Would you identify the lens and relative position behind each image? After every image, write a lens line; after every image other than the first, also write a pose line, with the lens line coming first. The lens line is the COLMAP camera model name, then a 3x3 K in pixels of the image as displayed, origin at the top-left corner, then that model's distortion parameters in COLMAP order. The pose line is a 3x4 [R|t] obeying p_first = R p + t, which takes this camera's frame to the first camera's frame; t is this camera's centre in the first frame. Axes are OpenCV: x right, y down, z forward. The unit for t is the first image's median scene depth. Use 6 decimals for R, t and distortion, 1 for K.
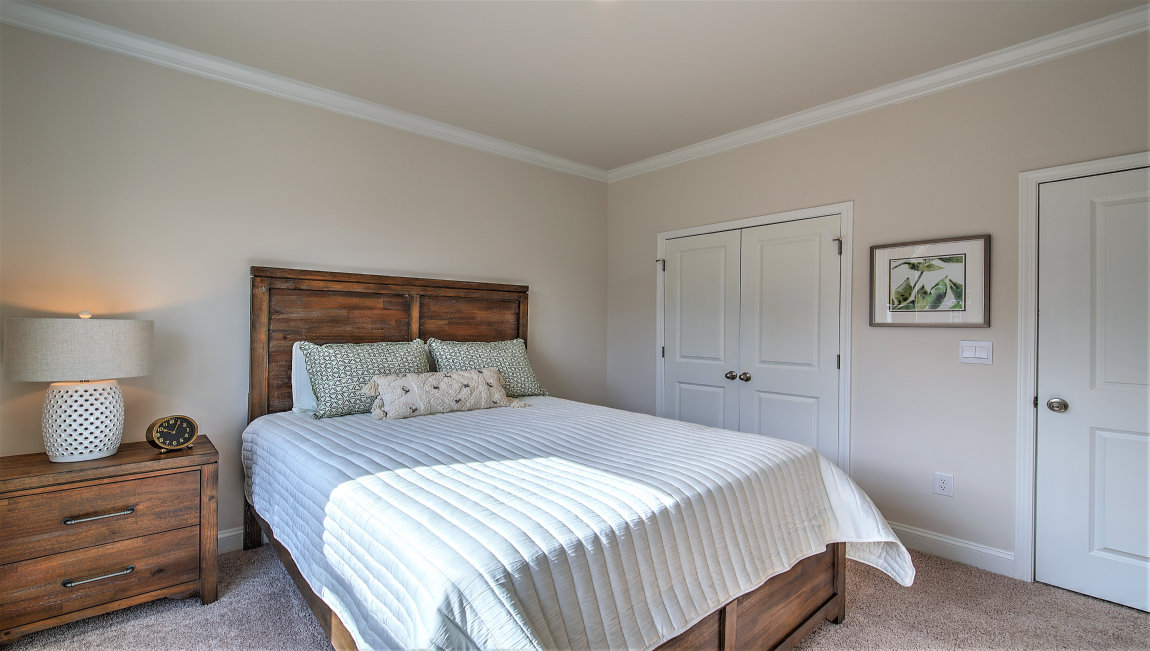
lens RADIAL K [[505.1, 0, 575.0], [0, 505.1, 325.5], [0, 0, 1]] dist [0.001376, -0.000106]
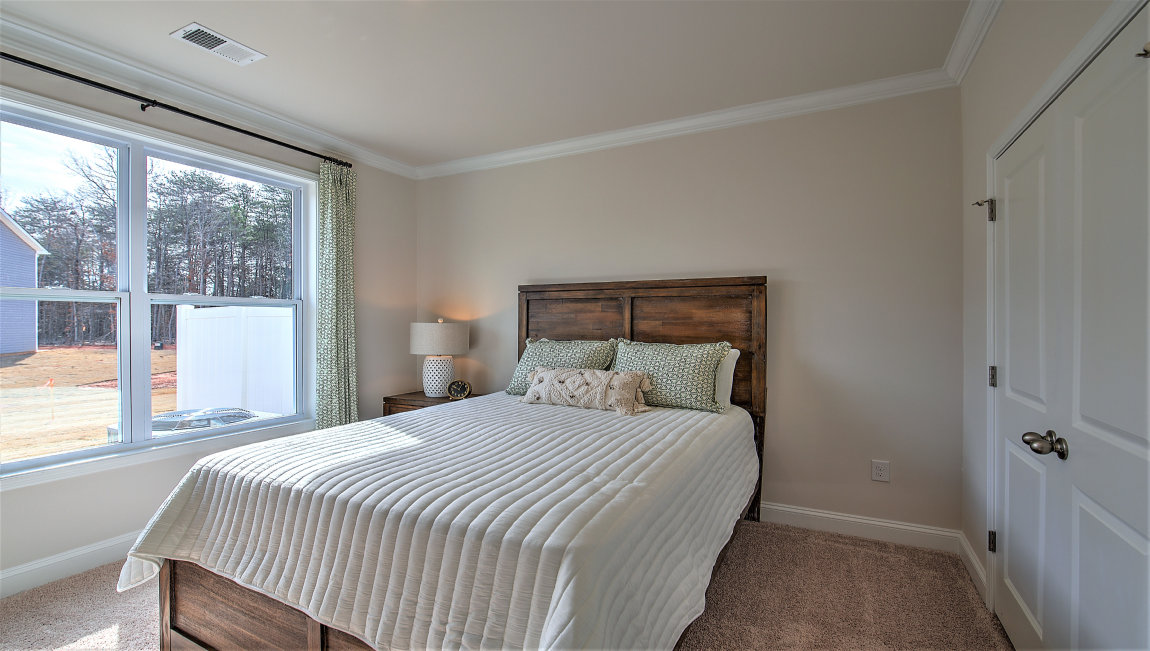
lens RADIAL K [[505.1, 0, 575.0], [0, 505.1, 325.5], [0, 0, 1]] dist [0.001376, -0.000106]
pose [[0.364509, -0.003813, -0.931192, 0.630209], [-0.000545, 0.999991, -0.004308, 0.003296], [0.931200, 0.002078, 0.364504, 0.510032]]
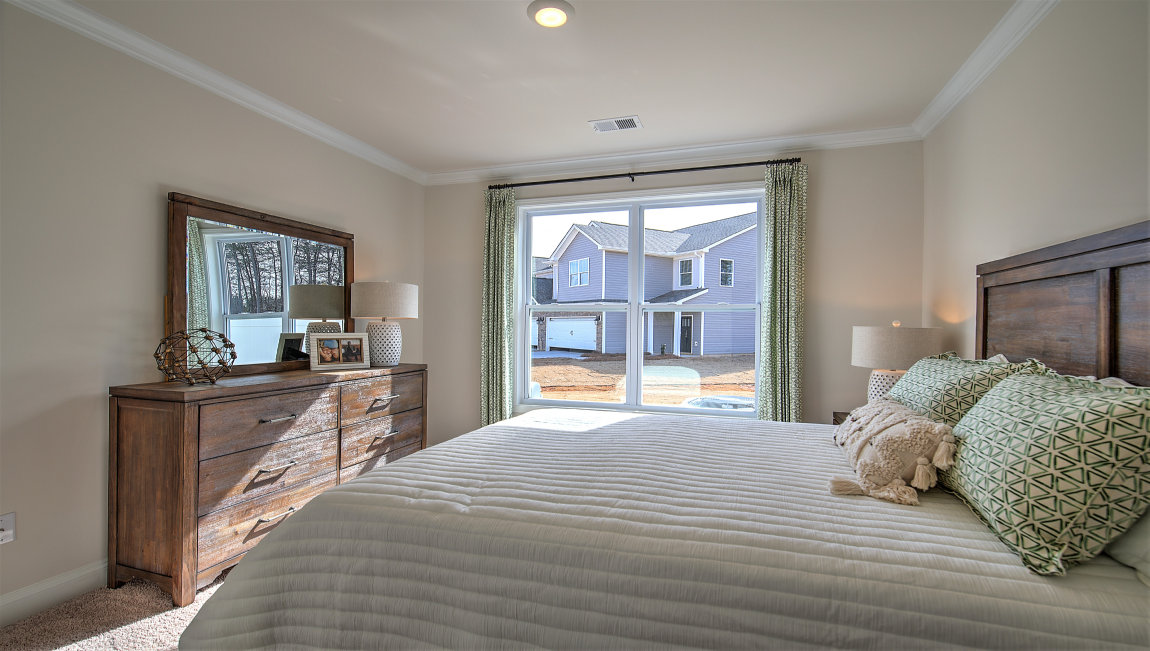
lens RADIAL K [[505.1, 0, 575.0], [0, 505.1, 325.5], [0, 0, 1]] dist [0.001376, -0.000106]
pose [[-0.858360, -0.016560, -0.512780, 0.335872], [-0.018335, 0.999831, -0.001596, 0.001243], [0.512720, 0.008032, -0.858518, 1.150848]]
